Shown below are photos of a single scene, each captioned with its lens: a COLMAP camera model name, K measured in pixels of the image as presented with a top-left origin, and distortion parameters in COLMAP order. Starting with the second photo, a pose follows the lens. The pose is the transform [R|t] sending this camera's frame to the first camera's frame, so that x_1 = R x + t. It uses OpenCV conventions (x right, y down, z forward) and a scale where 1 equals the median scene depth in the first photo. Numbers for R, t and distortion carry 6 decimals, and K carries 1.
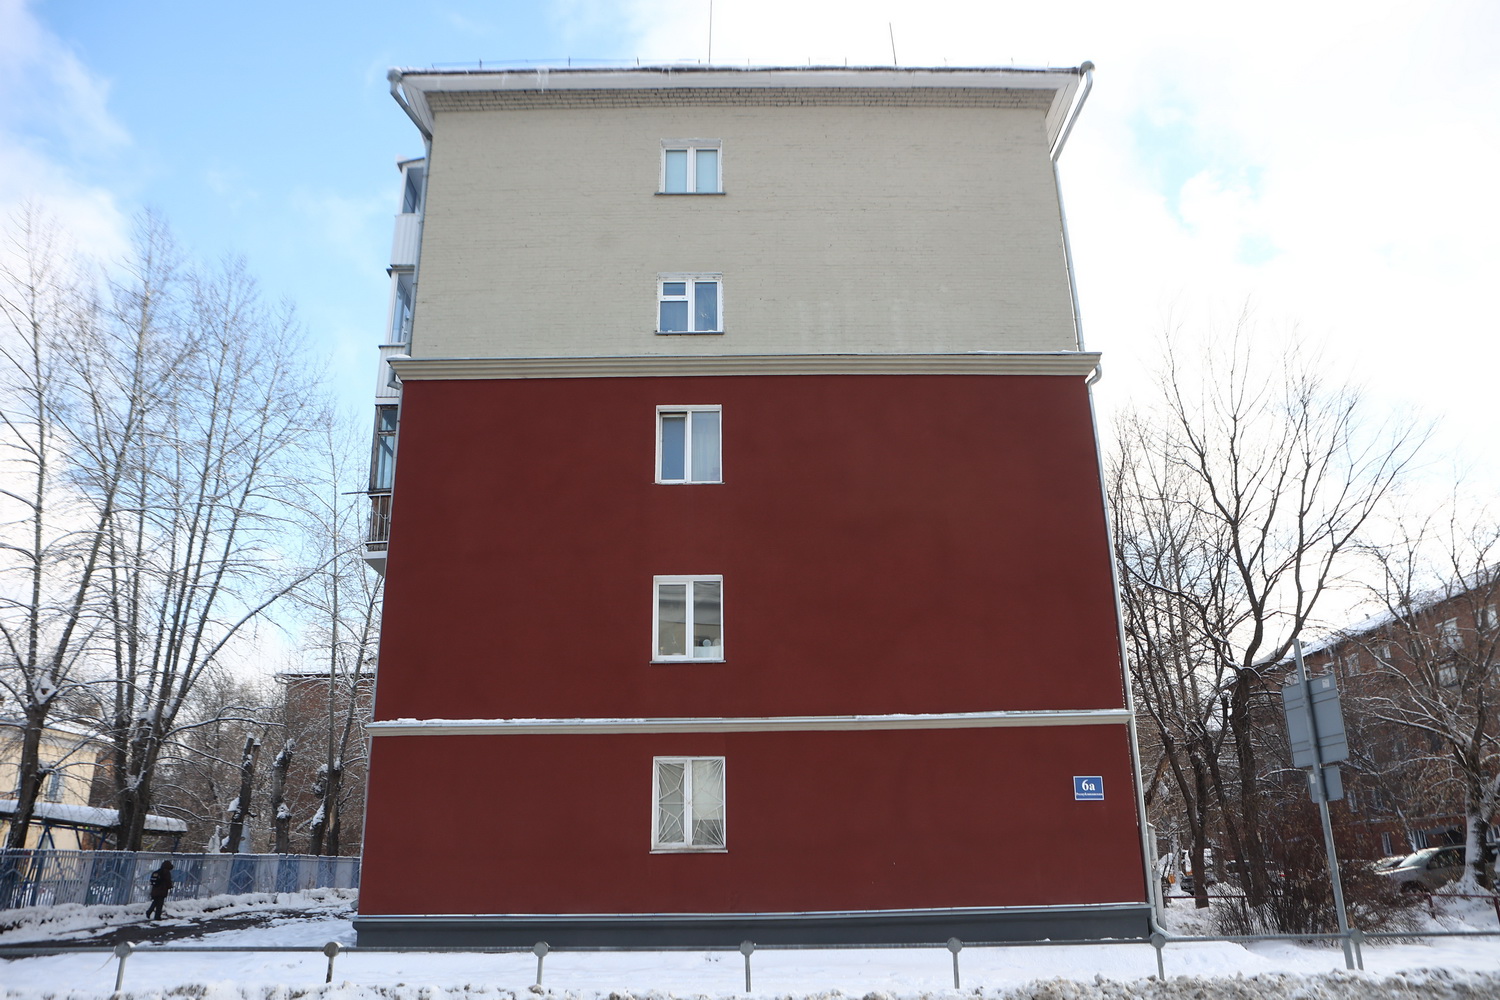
lens RADIAL K [[1093.2, 0, 750.0], [0, 1093.2, 500.0], [0, 0, 1]] dist [-0.114730, -0.000905]
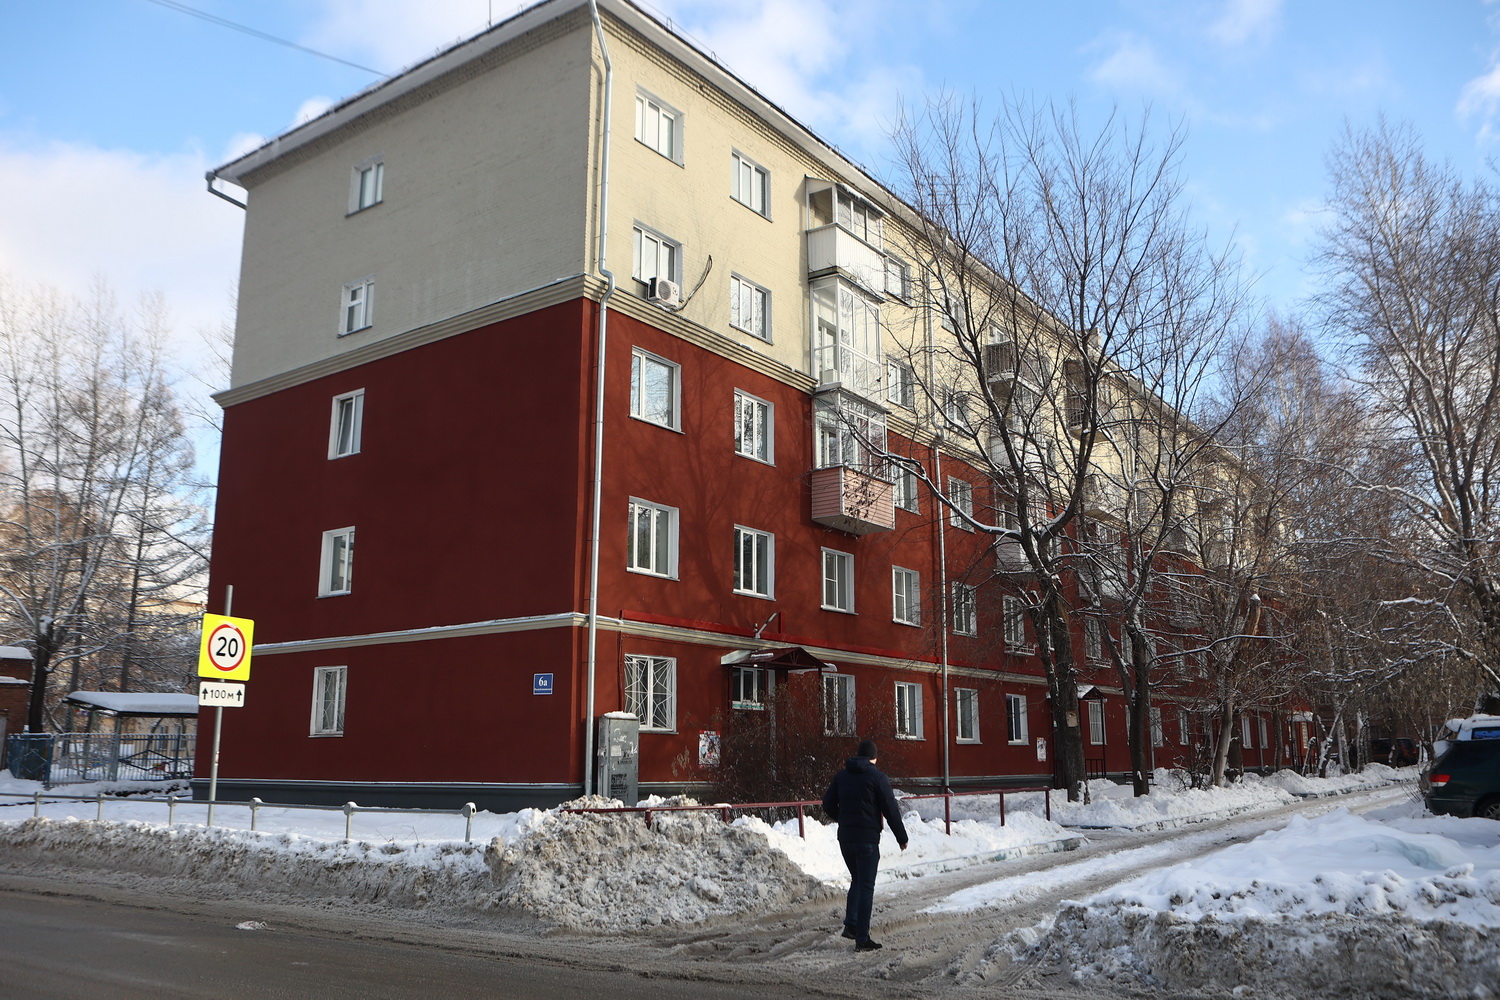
lens RADIAL K [[1241.7, 0, 750.0], [0, 1241.7, 500.0], [0, 0, 1]] dist [-0.097468, -0.001670]
pose [[0.808213, -0.118928, -0.576757, 1.084568], [0.190282, 0.979598, 0.064650, 0.030655], [0.557301, -0.161998, 0.814354, 0.078097]]
